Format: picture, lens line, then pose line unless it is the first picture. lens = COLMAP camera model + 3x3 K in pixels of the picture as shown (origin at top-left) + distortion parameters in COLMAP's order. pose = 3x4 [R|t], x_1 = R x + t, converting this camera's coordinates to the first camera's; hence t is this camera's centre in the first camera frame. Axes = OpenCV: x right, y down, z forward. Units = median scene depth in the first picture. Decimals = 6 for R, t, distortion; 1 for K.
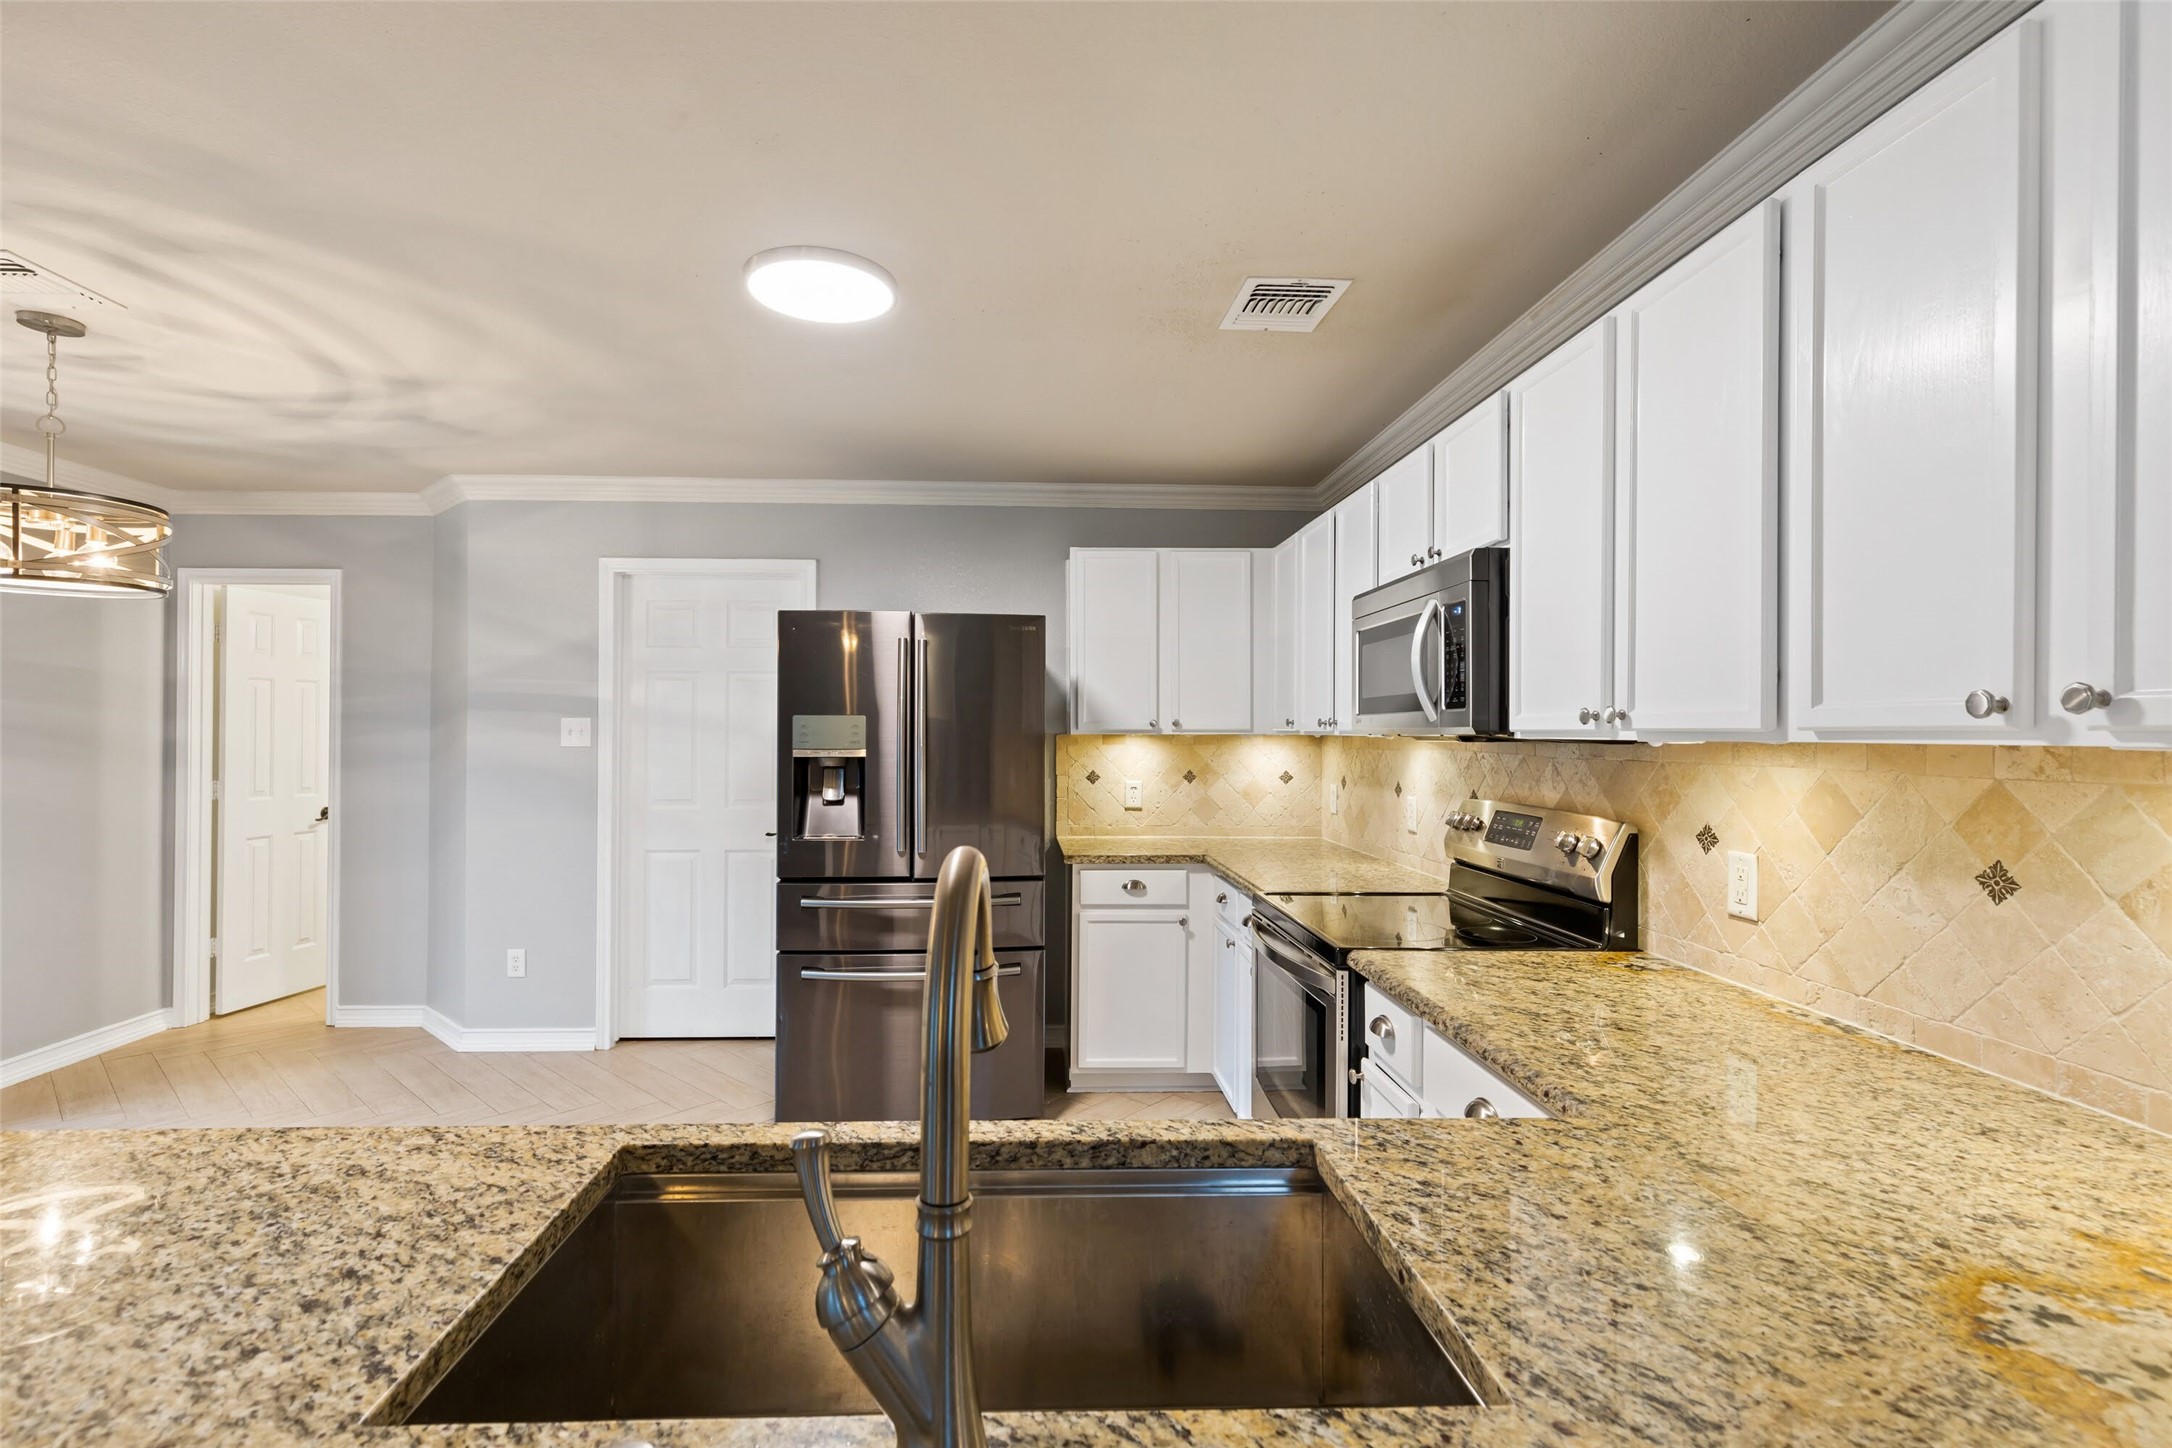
lens RADIAL K [[992.4, 0, 1051.0], [0, 992.4, 727.3], [0, 0, 1]] dist [0.005327, 0.000108]
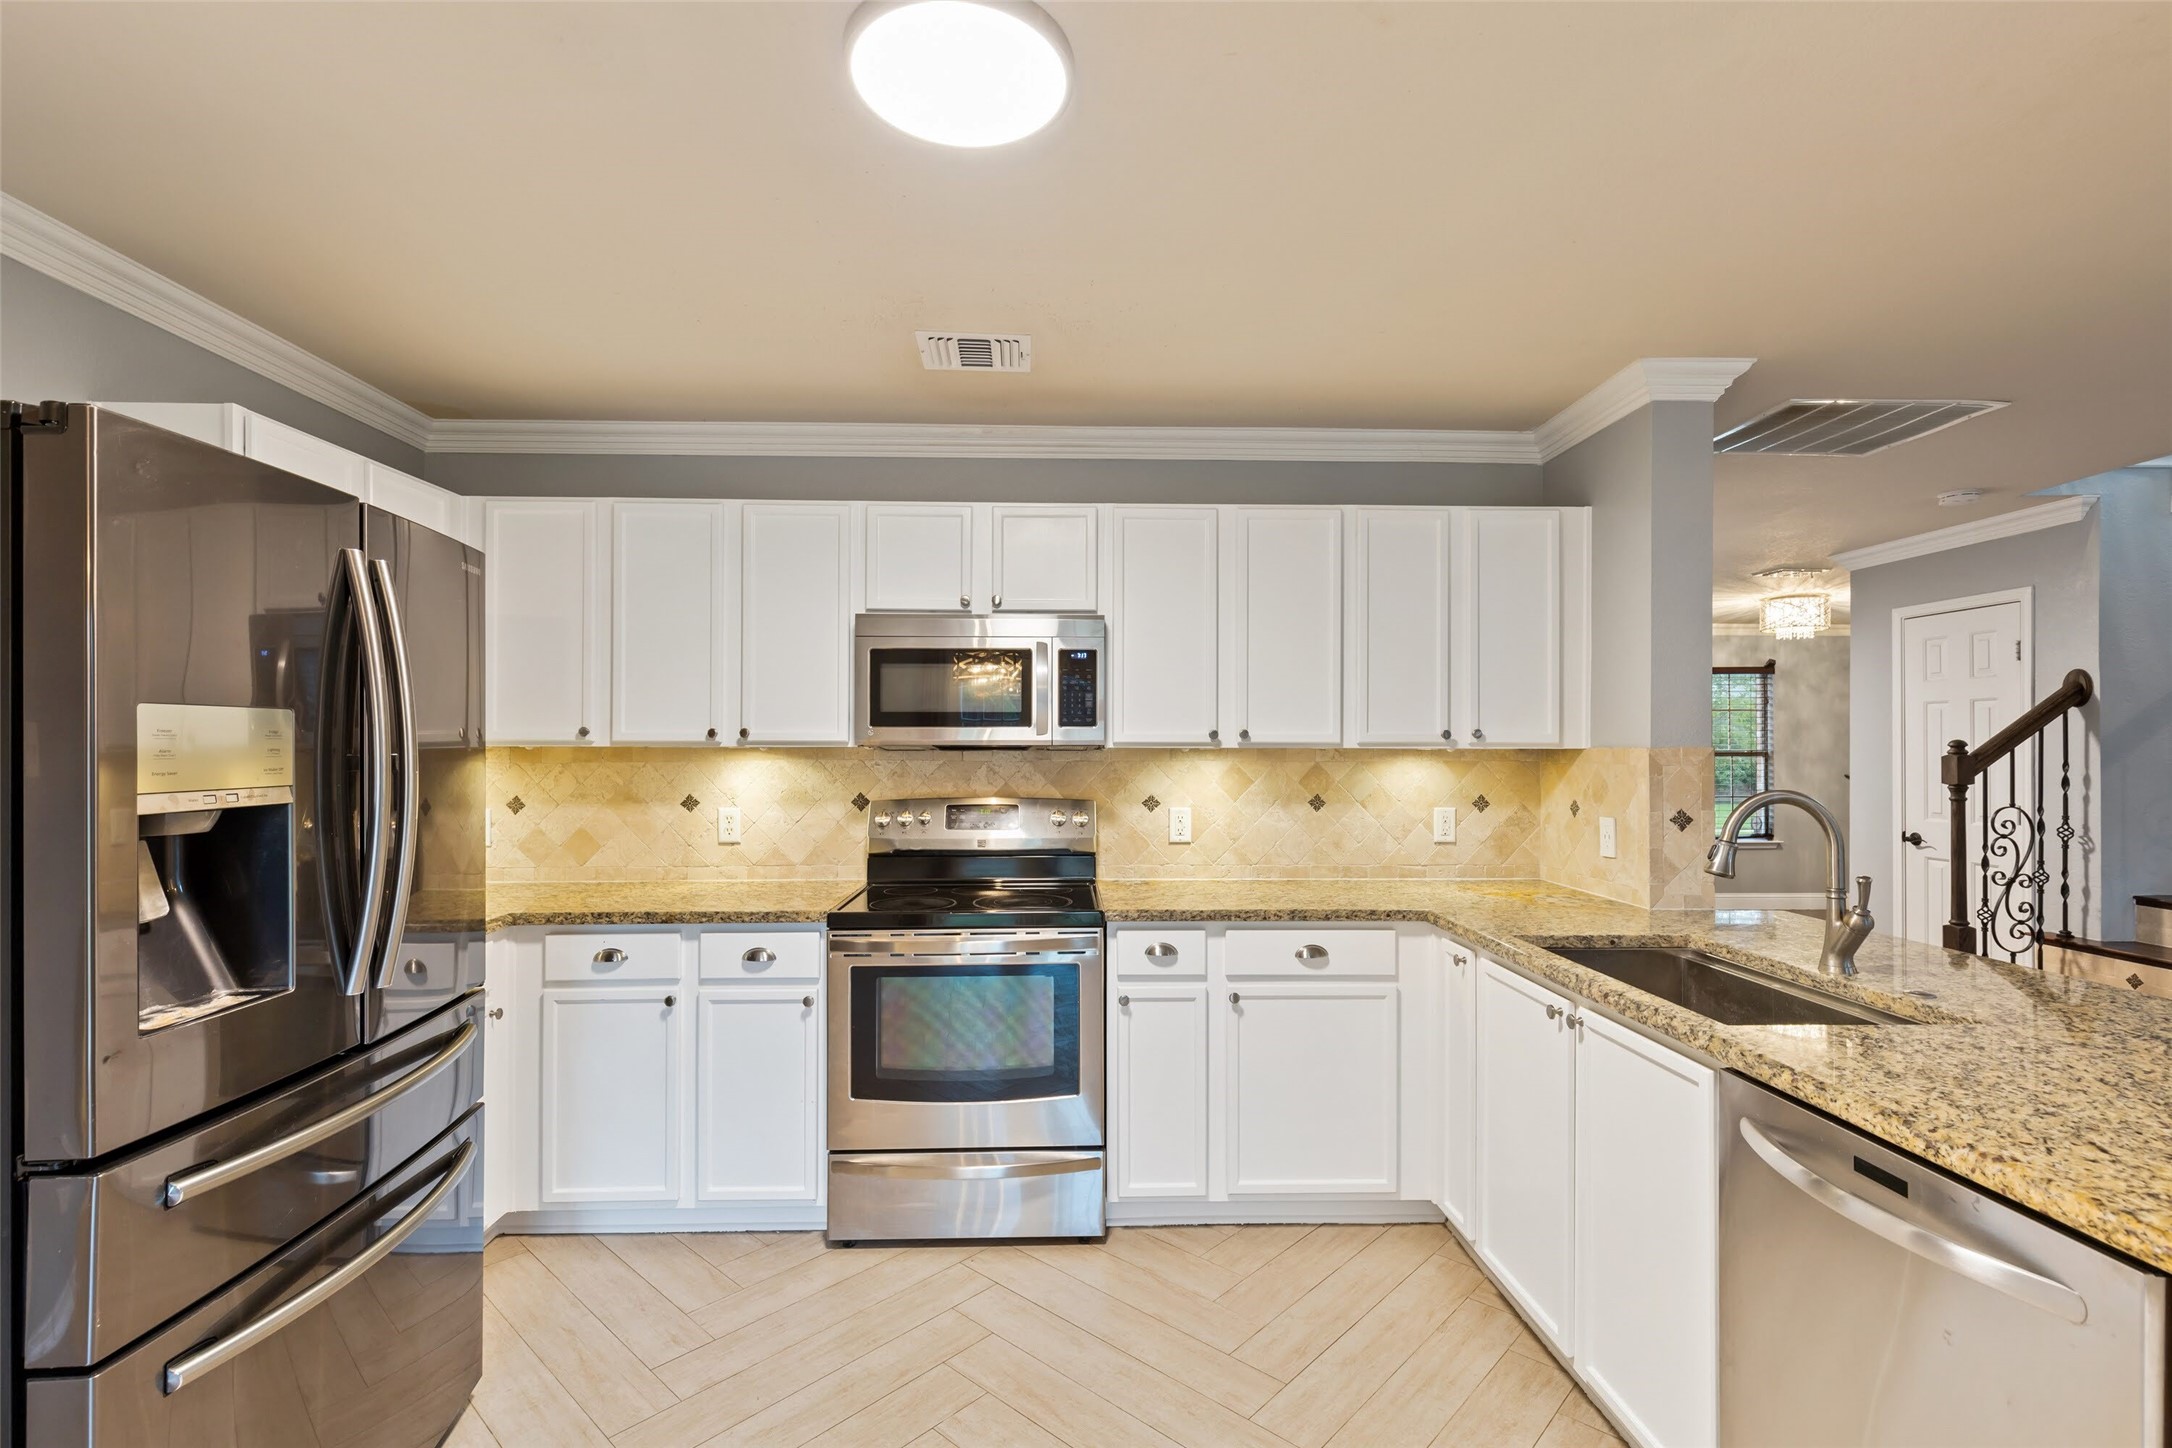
lens RADIAL K [[986.5, 0, 1083.1], [0, 986.5, 748.1], [0, 0, 1]] dist [0.007054, -0.000190]
pose [[0.004655, -0.011430, 0.999924, -1.081068], [-0.004994, 0.999922, 0.011454, -0.005459], [-0.999977, -0.005047, 0.004597, 1.106781]]
